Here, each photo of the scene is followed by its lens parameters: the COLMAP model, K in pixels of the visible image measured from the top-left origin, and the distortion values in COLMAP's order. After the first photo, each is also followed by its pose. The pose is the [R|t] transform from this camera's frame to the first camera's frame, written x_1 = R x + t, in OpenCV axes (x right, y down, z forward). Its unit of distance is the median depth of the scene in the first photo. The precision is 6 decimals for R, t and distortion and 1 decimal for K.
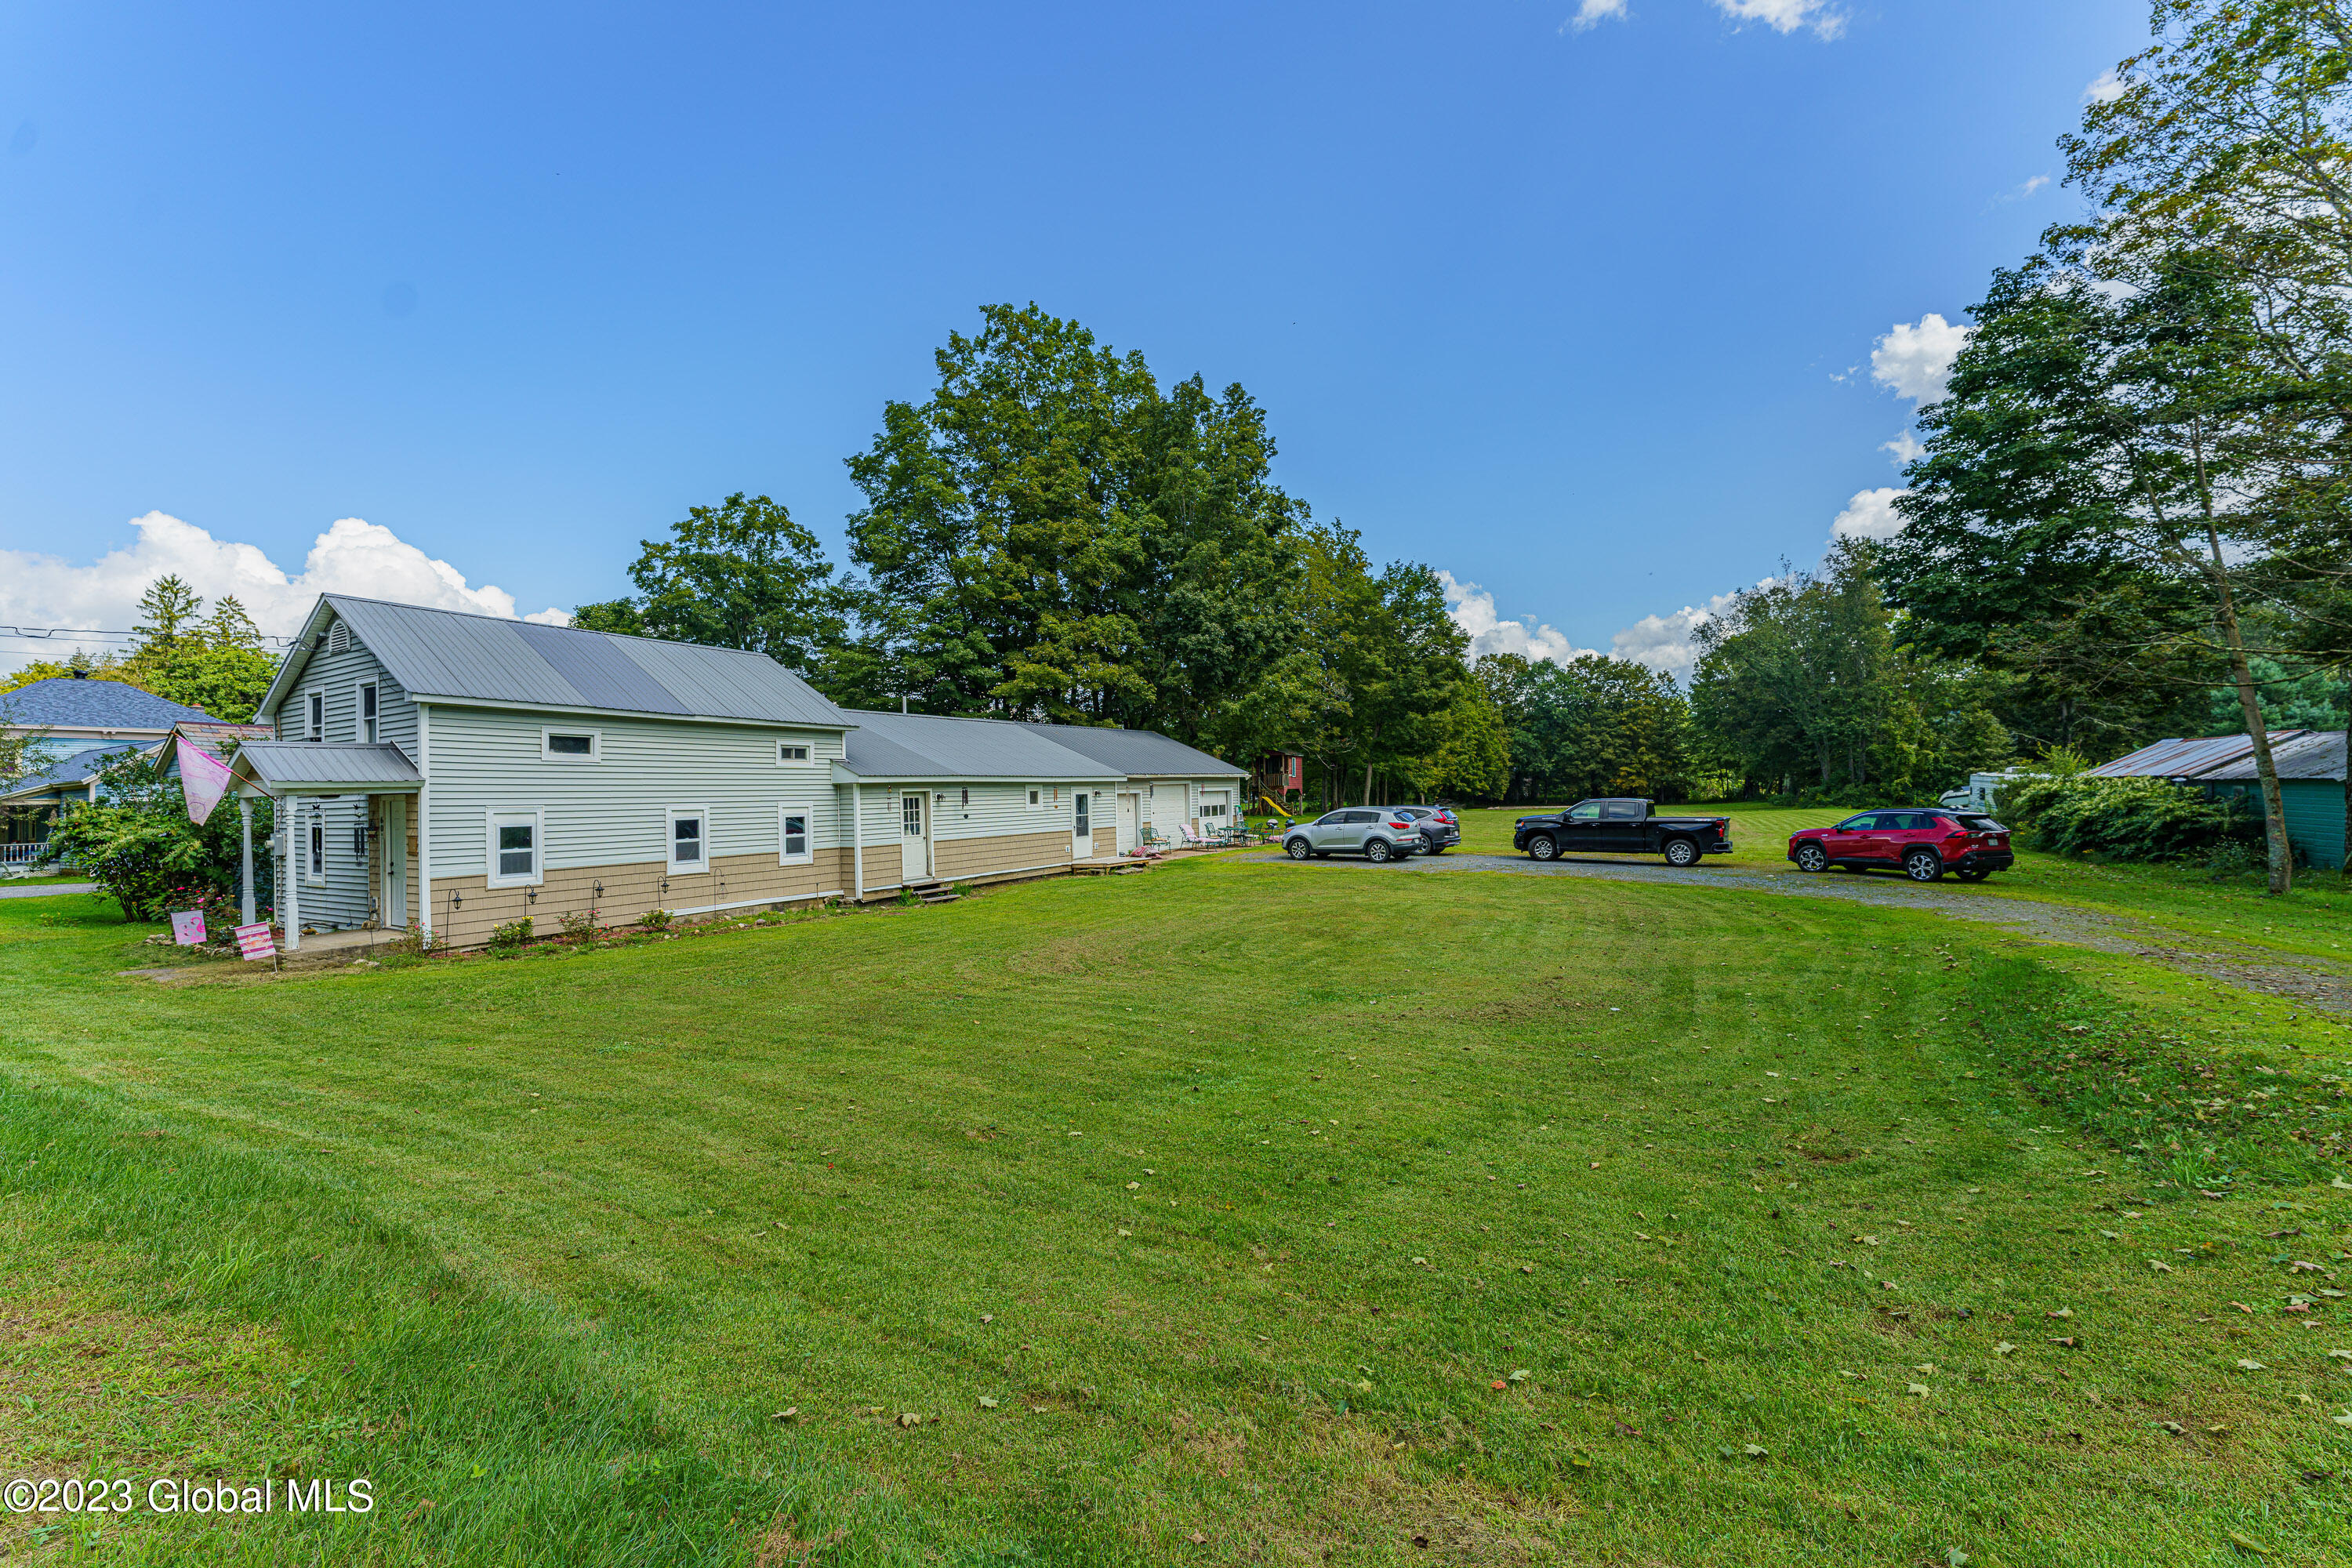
lens RADIAL K [[962.0, 0, 1184.1], [0, 962.0, 780.2], [0, 0, 1]] dist [-0.004771, 0.000508]
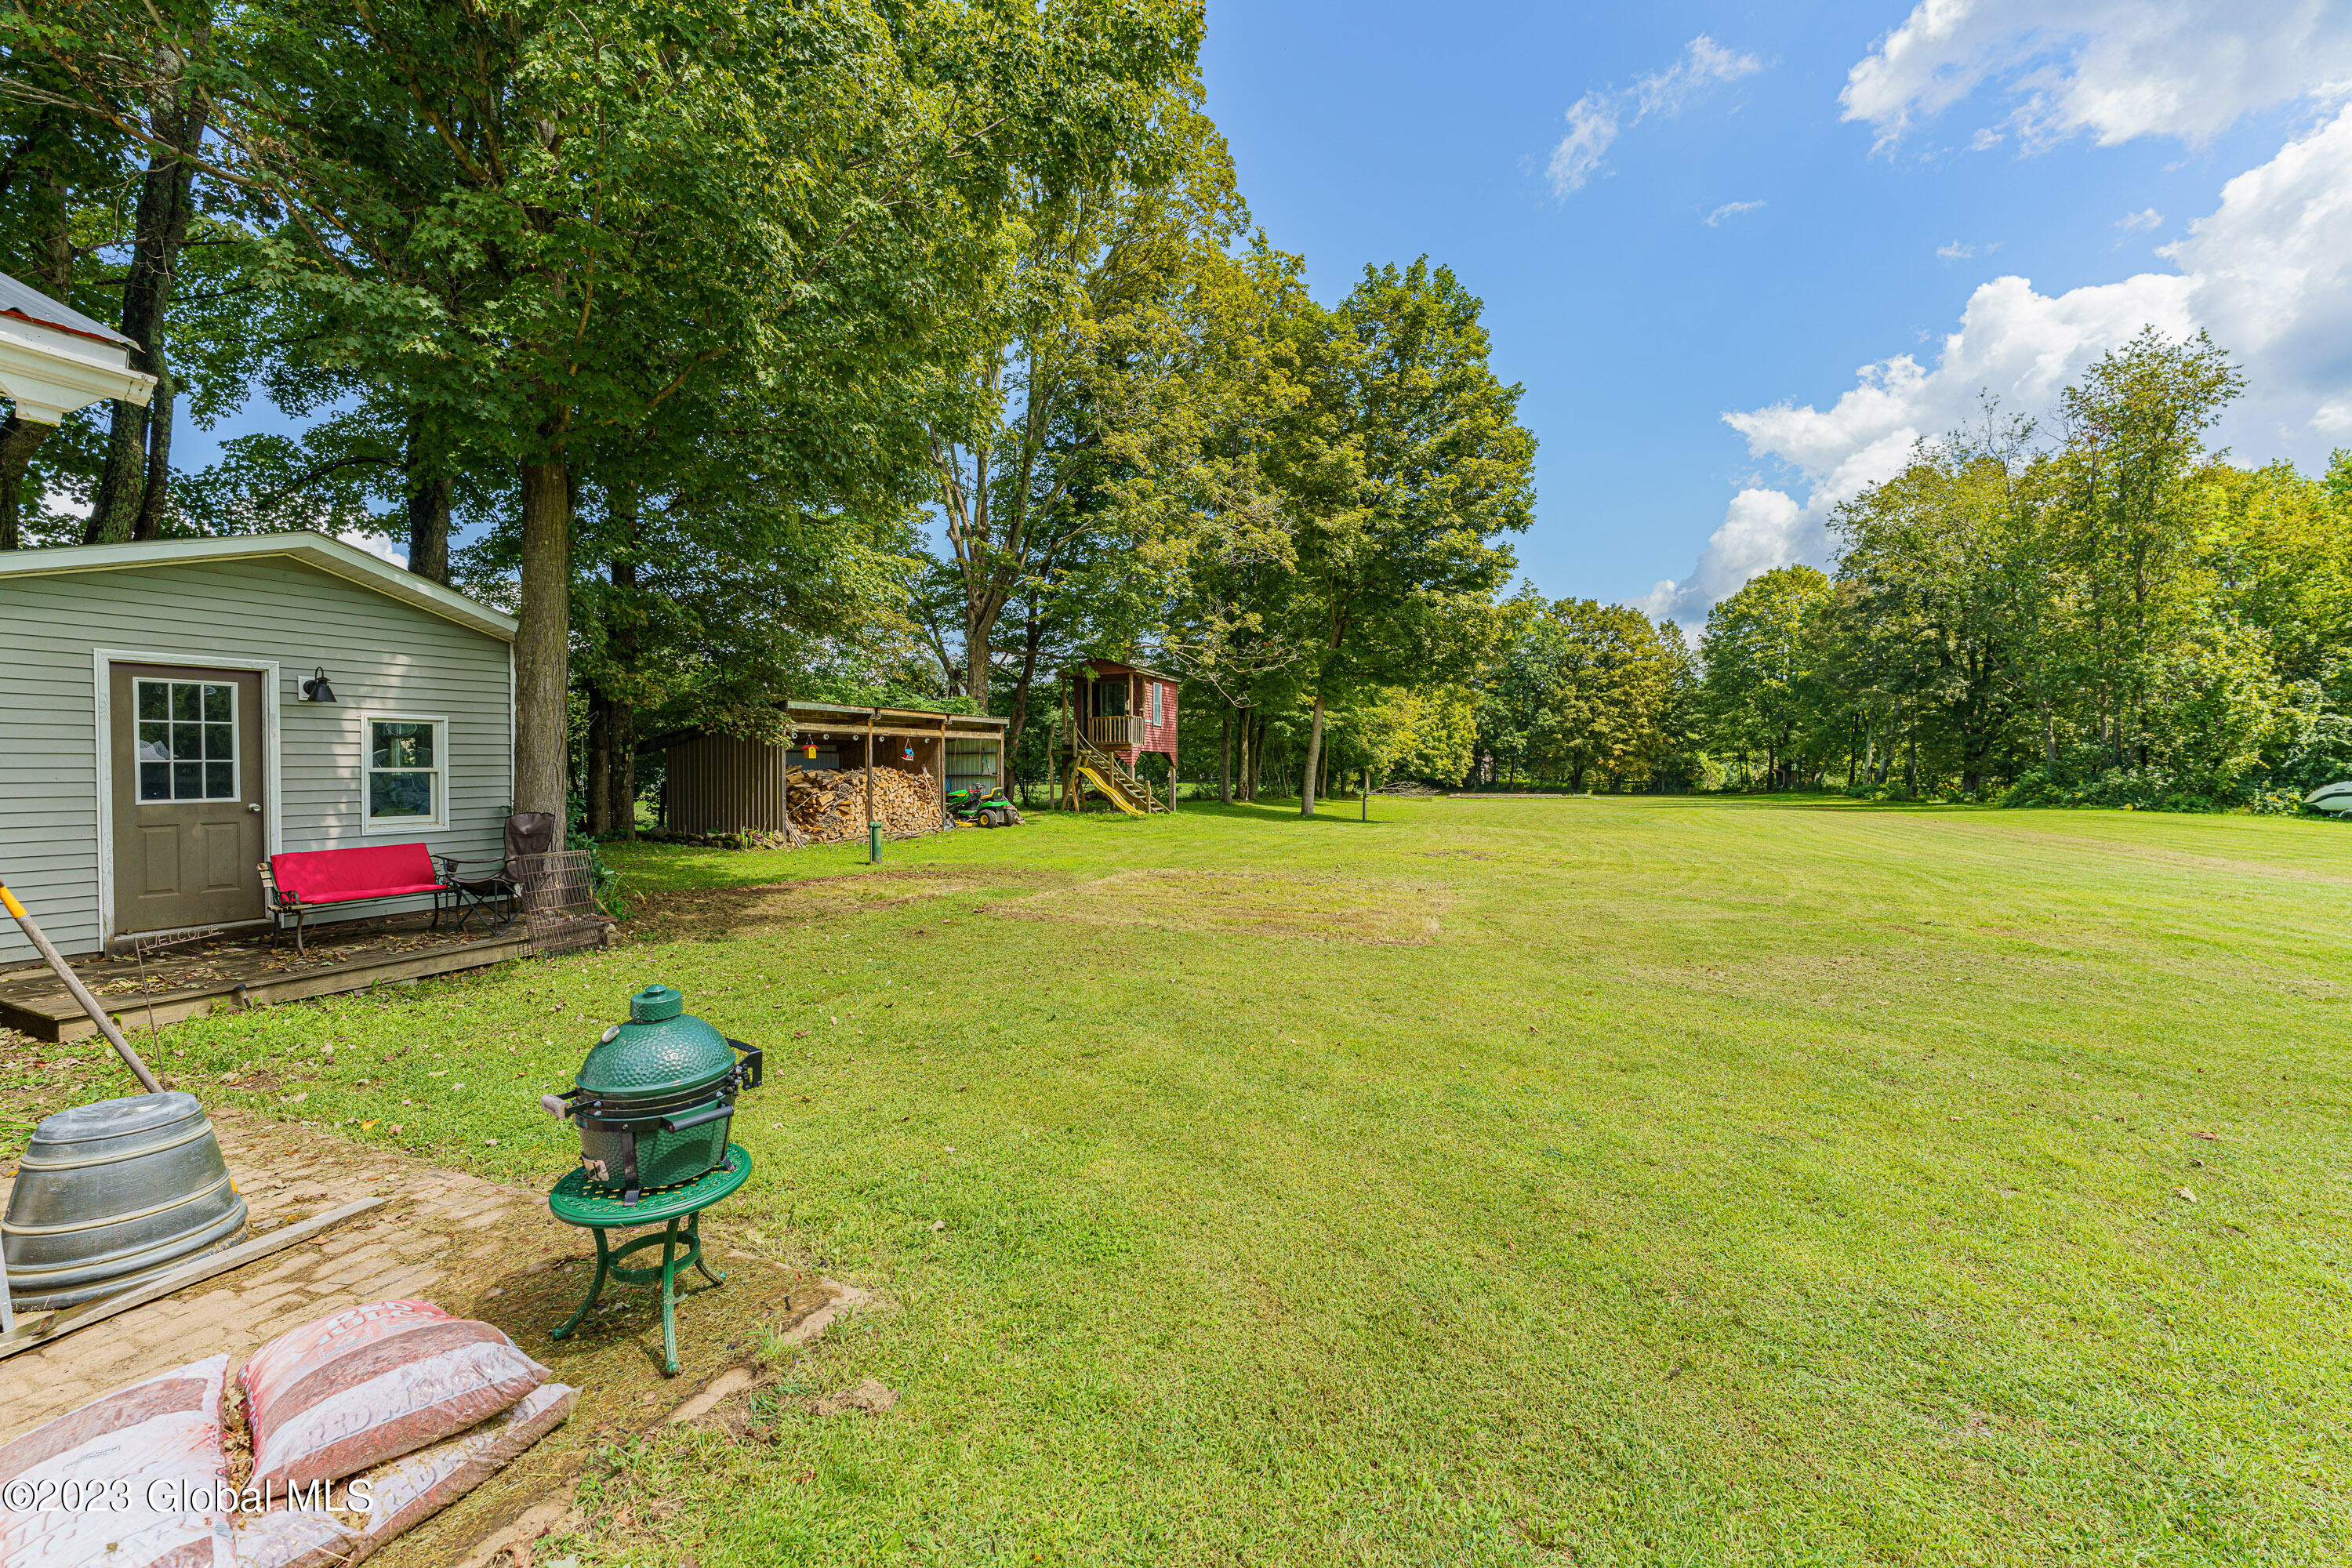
lens RADIAL K [[962.0, 0, 1171.6], [0, 962.0, 780.5], [0, 0, 1]] dist [-0.004771, 0.000508]
pose [[0.996117, 0.017955, 0.086190, 0.122625], [-0.019849, 0.999579, 0.021160, 0.018921], [-0.085774, -0.022789, 0.996054, 0.818839]]
